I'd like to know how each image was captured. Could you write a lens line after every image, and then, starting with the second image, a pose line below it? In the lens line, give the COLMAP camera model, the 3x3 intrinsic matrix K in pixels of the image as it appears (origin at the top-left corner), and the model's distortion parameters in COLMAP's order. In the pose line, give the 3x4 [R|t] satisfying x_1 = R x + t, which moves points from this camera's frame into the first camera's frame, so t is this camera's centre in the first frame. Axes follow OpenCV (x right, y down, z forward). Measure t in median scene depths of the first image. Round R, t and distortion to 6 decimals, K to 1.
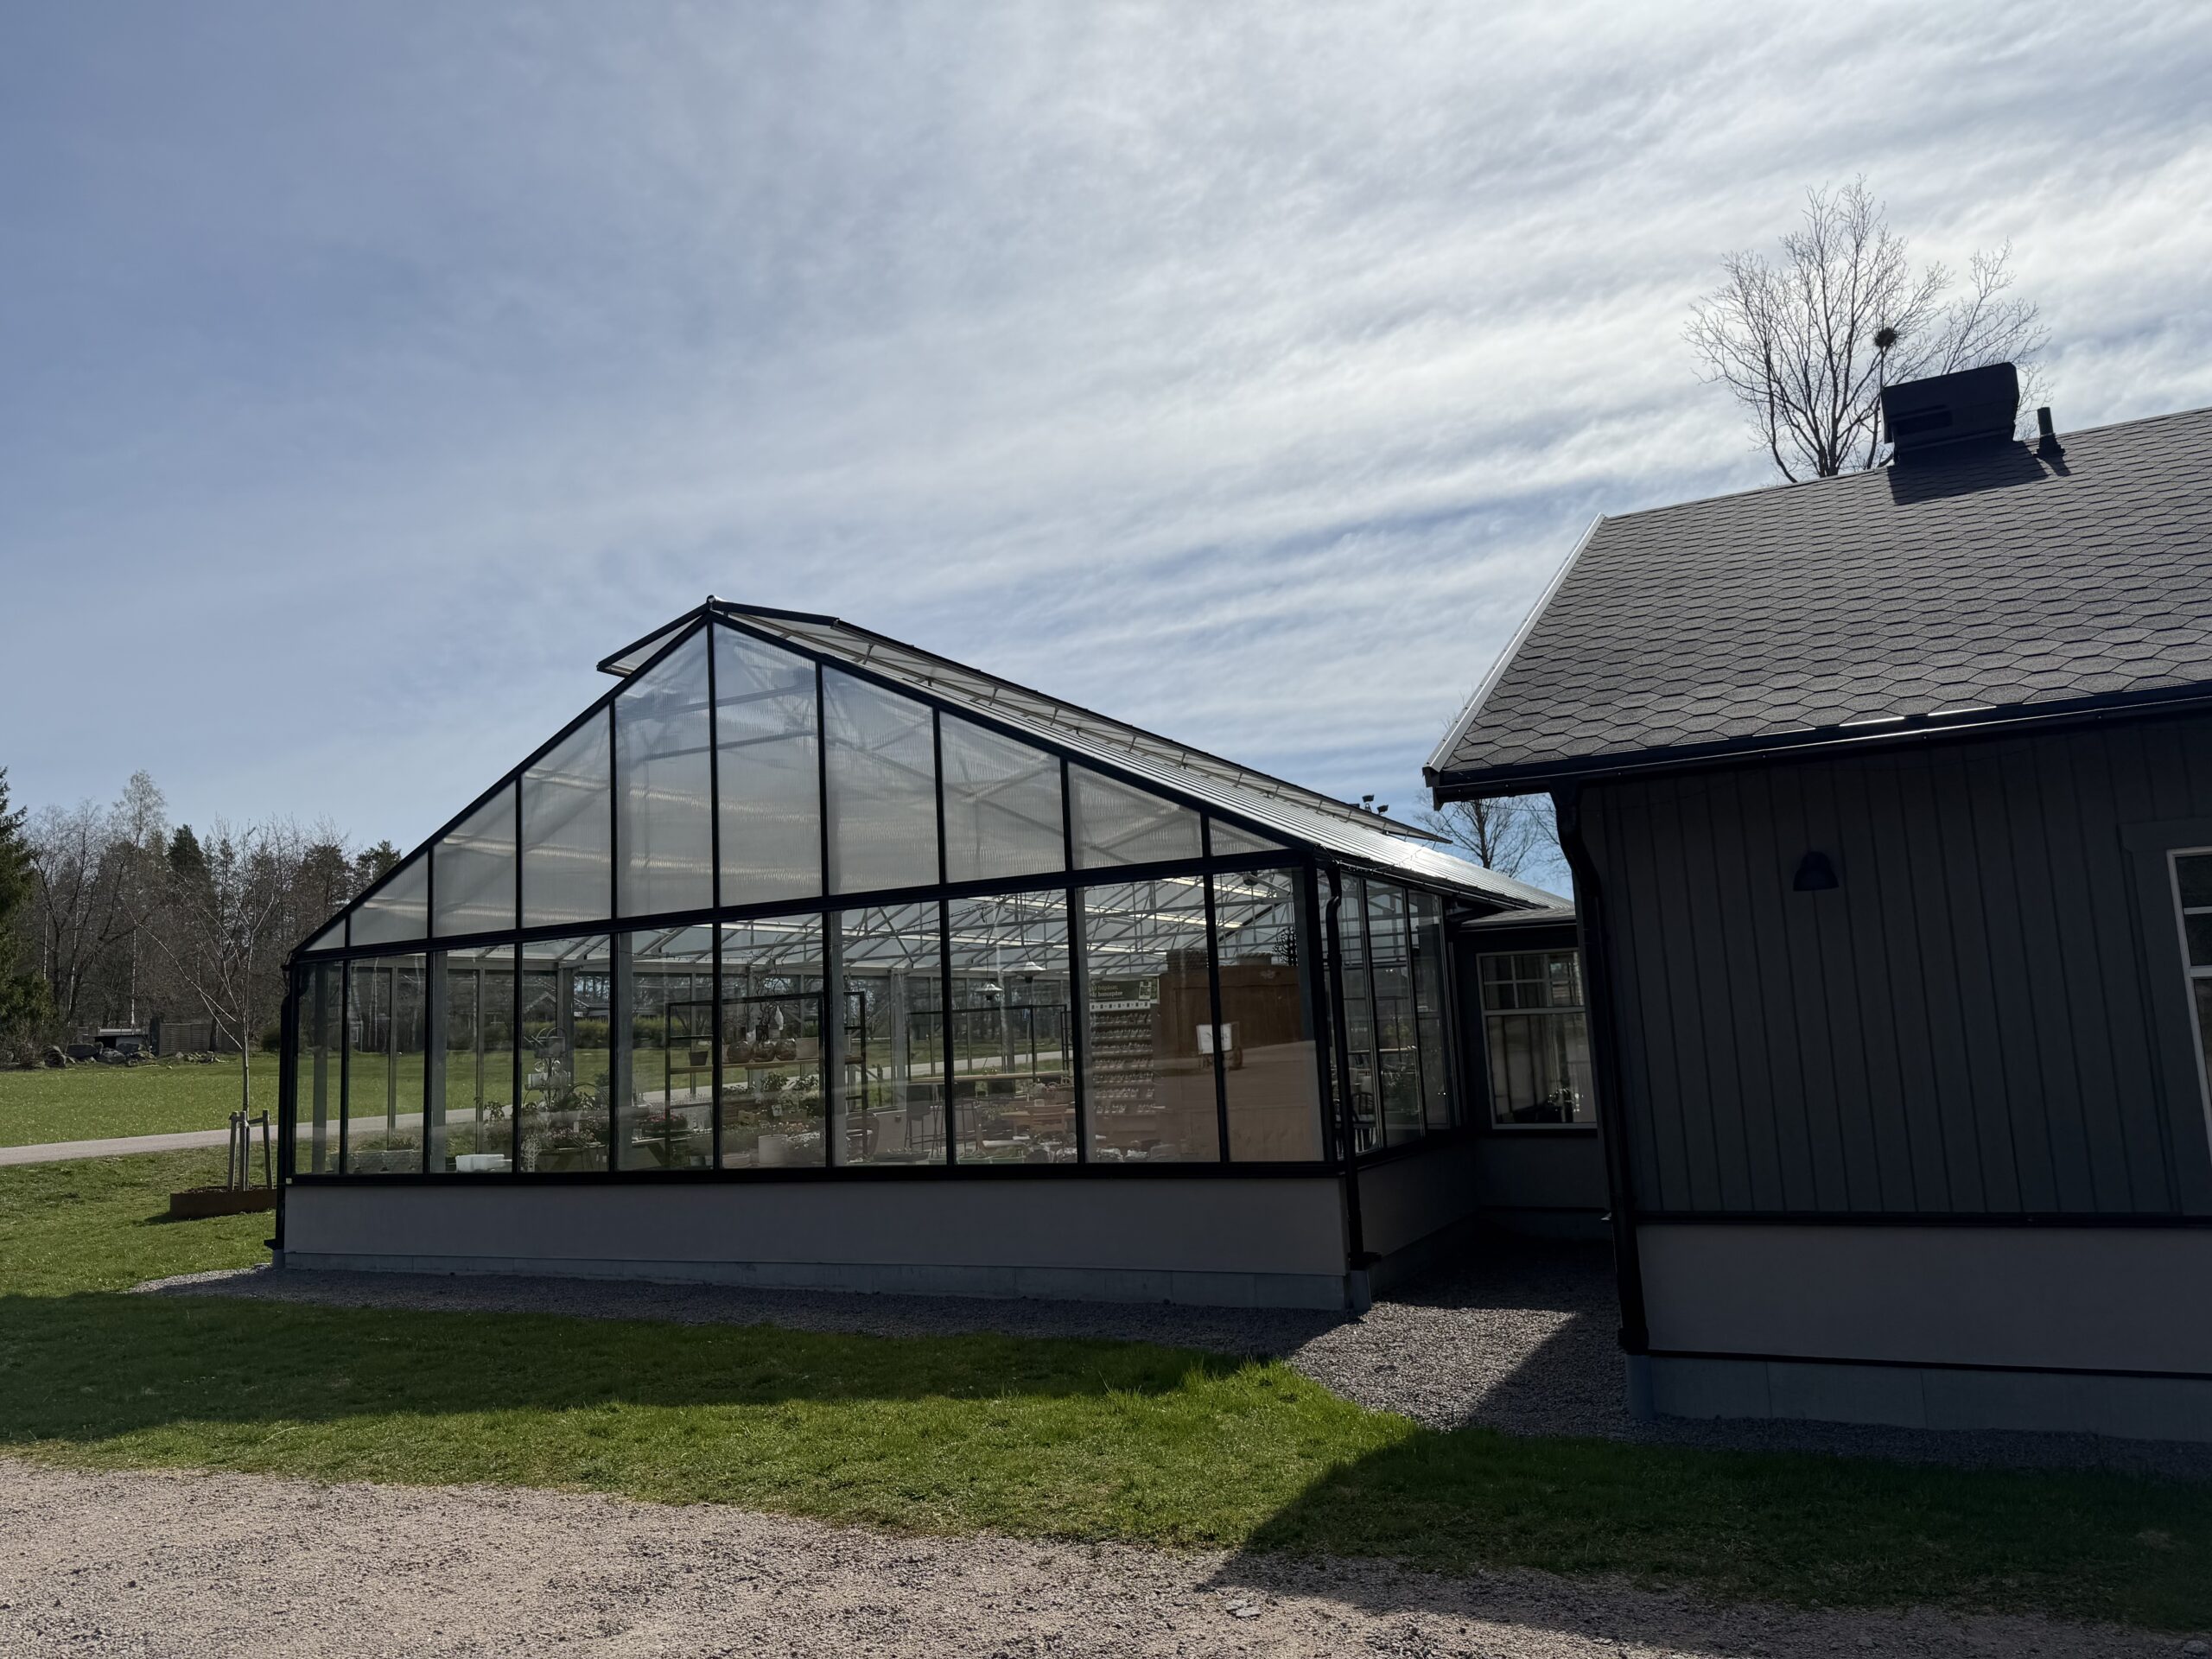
lens RADIAL K [[1576.0, 0, 1106.0], [0, 1576.0, 829.5], [0, 0, 1]] dist [0.026407, -0.001573]
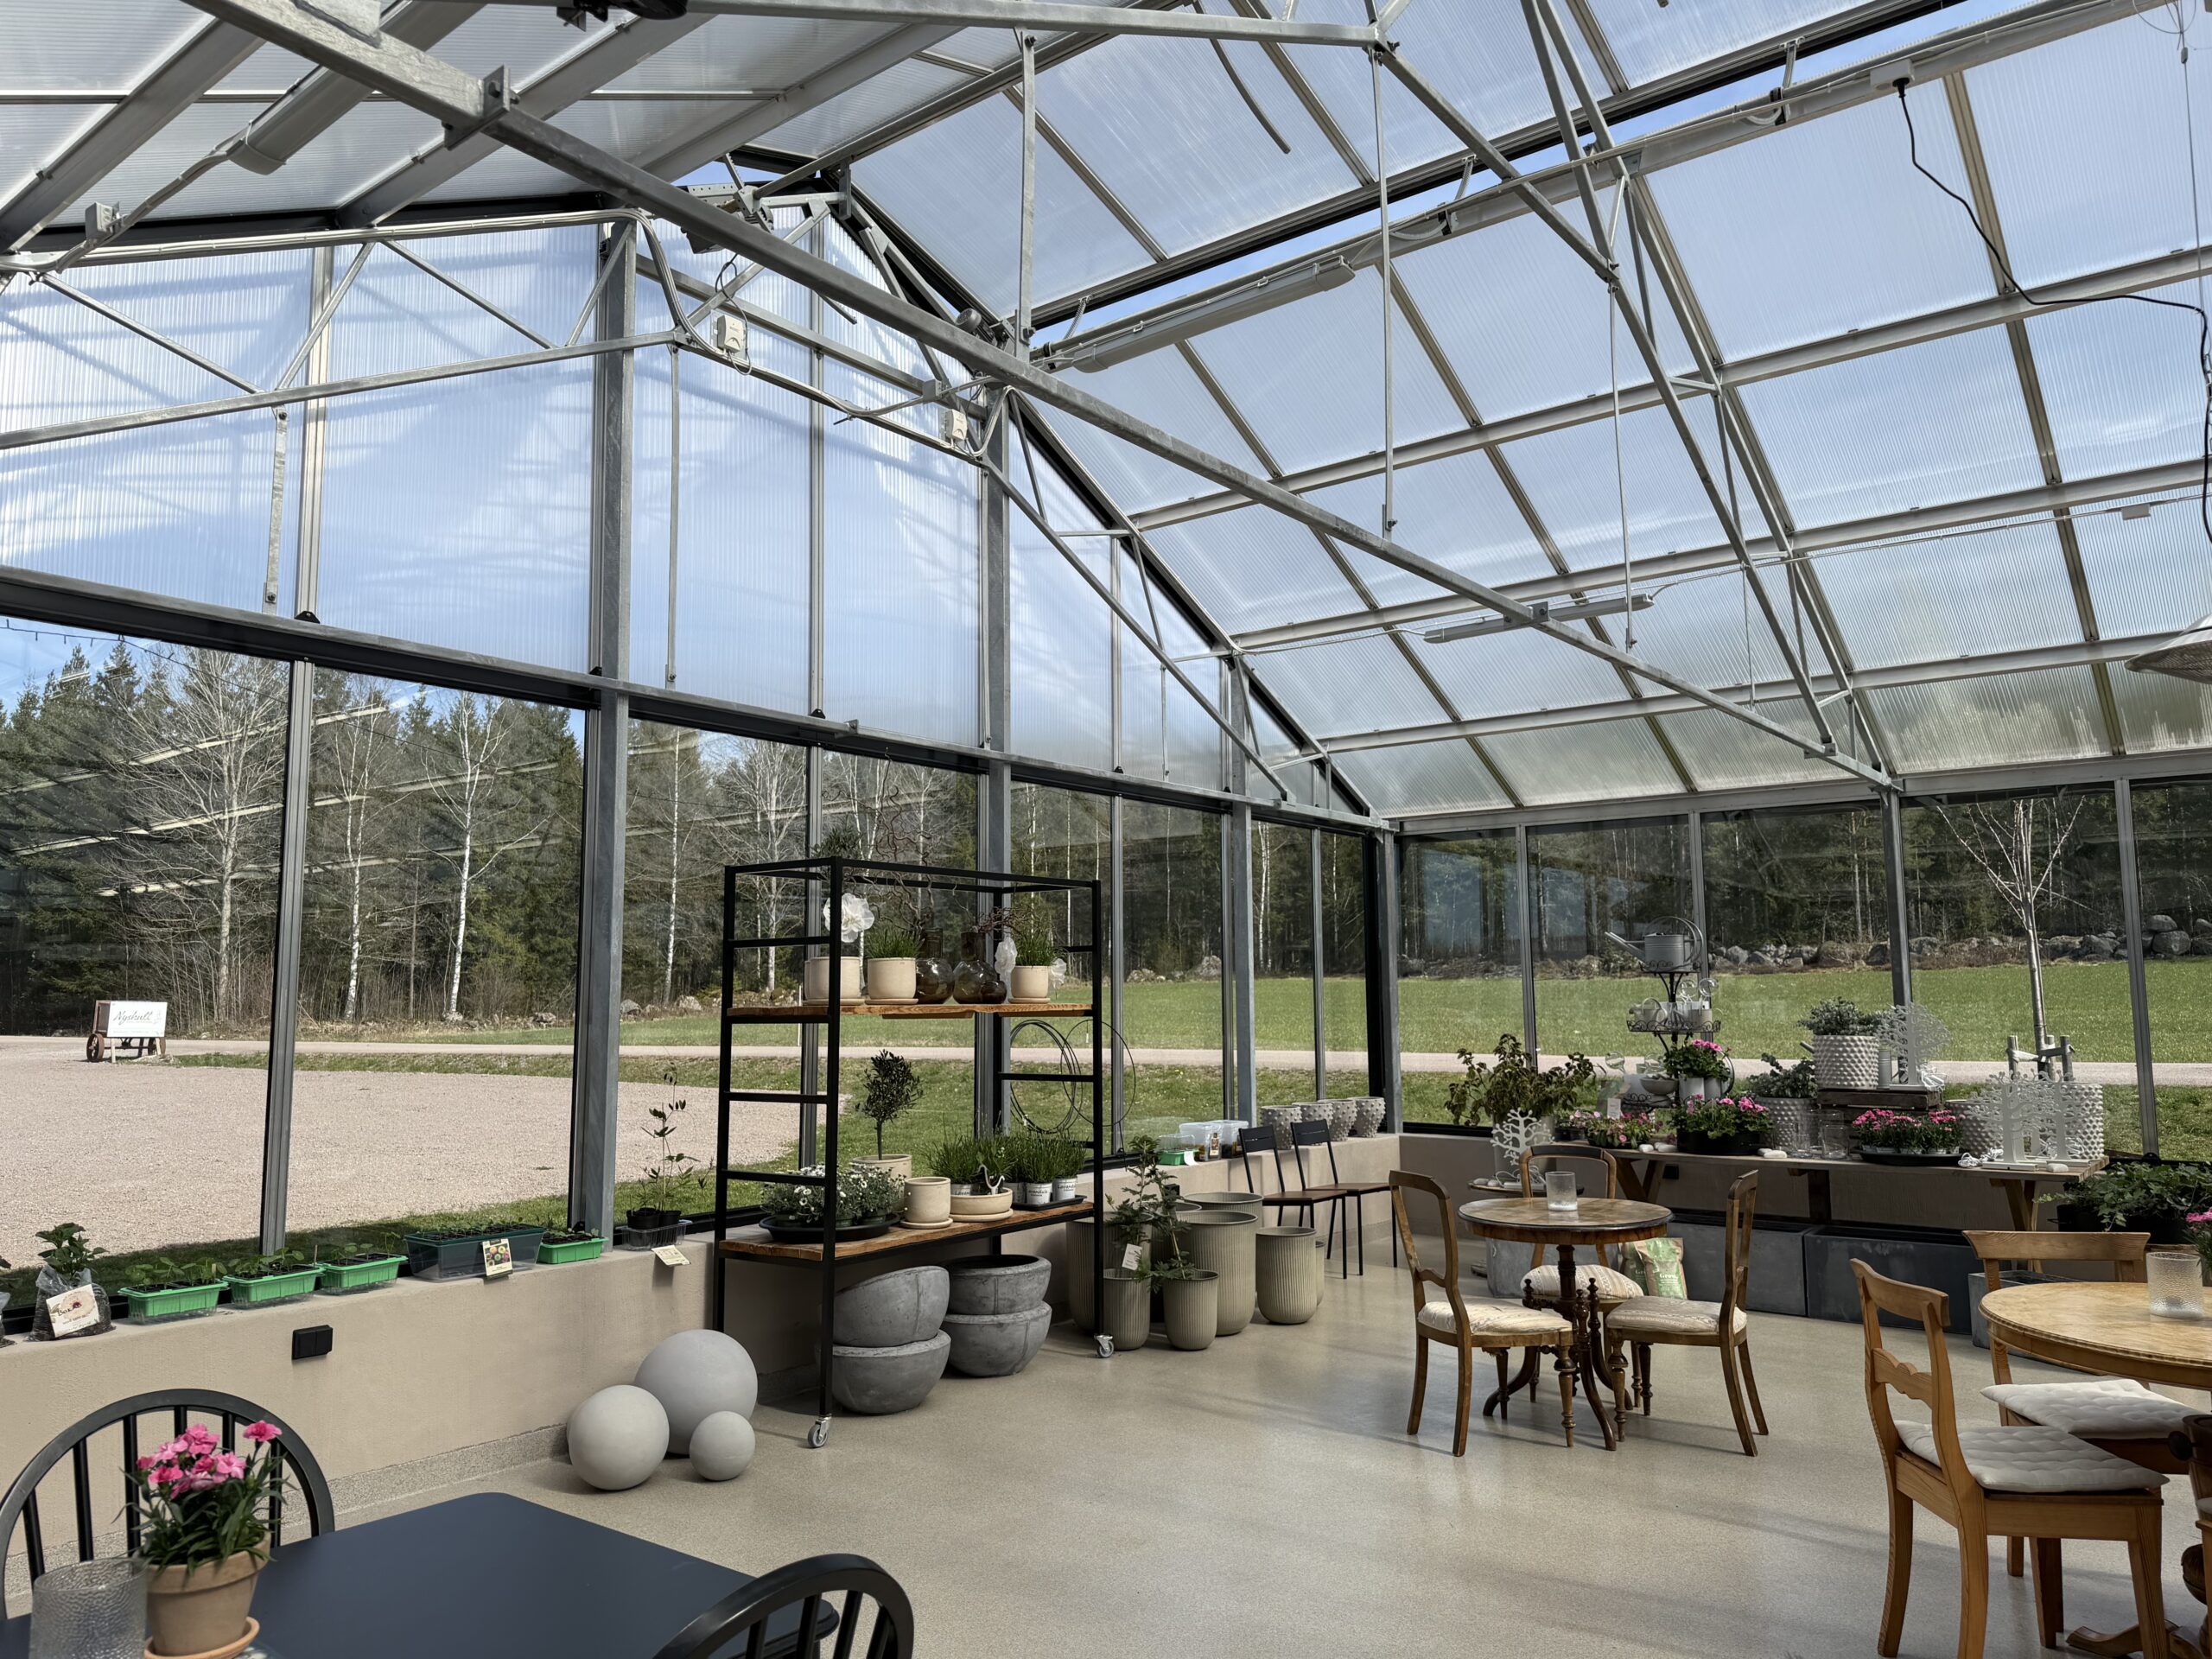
lens RADIAL K [[1521.1, 0, 1082.9], [0, 1521.1, 835.3], [0, 0, 1]] dist [0.006776, -0.002033]
pose [[-0.248936, -0.047805, -0.967339, 0.282445], [0.129439, 0.988179, -0.082145, 0.122004], [0.959831, -0.145660, -0.239805, 1.068537]]
